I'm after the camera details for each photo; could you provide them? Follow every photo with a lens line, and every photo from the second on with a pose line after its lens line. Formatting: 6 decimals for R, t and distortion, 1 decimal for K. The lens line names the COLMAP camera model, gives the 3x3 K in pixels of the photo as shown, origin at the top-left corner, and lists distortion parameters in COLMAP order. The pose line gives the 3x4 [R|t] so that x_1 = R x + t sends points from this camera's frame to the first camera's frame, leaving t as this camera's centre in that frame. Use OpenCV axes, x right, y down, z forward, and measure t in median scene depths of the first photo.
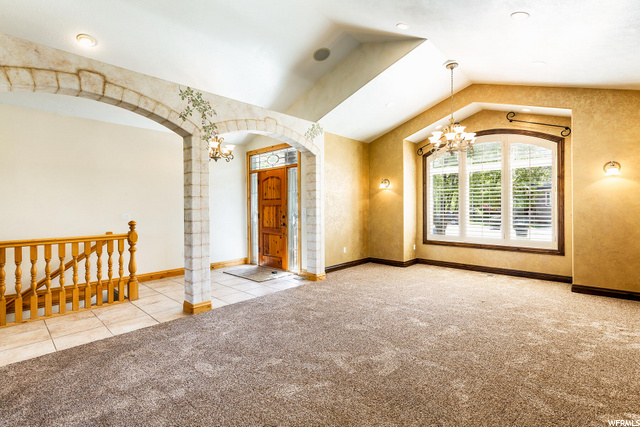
lens RADIAL K [[294.2, 0, 326.5], [0, 294.2, 207.2], [0, 0, 1]] dist [0.000982, 0.000290]
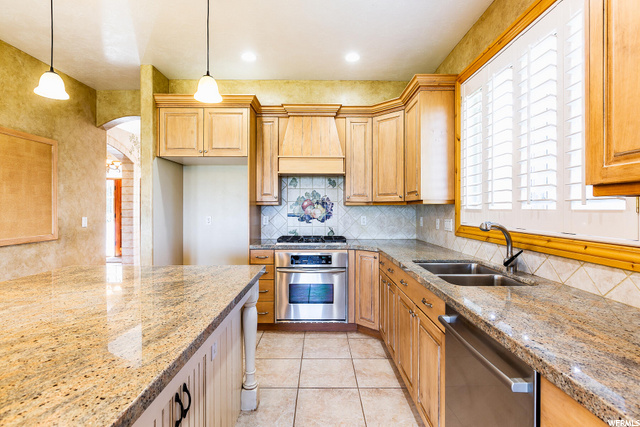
lens RADIAL K [[308.7, 0, 320.0], [0, 308.7, 213.5], [0, 0, 1]] dist [-0.000079, 0.000007]
pose [[0.734962, -0.004047, 0.678096, -0.644601], [-0.003321, 0.999949, 0.009567, 0.006573], [-0.678100, -0.009284, 0.734911, -0.709683]]
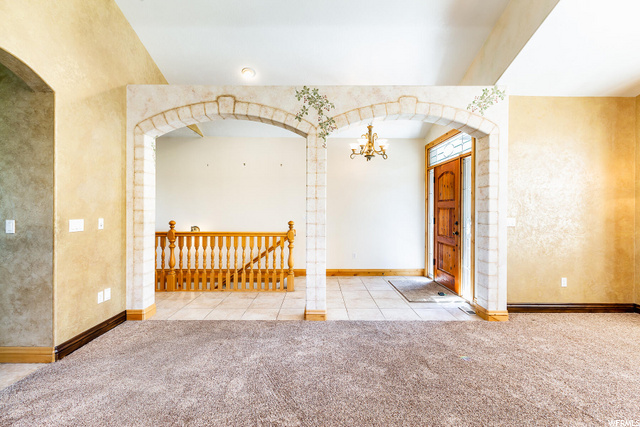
lens RADIAL K [[290.5, 0, 321.9], [0, 290.5, 209.6], [0, 0, 1]] dist [-0.000882, 0.000130]
pose [[0.681895, 0.008604, -0.731399, 0.210231], [-0.009992, 0.999947, 0.002447, -0.001077], [0.731381, 0.005640, 0.681945, 0.294401]]
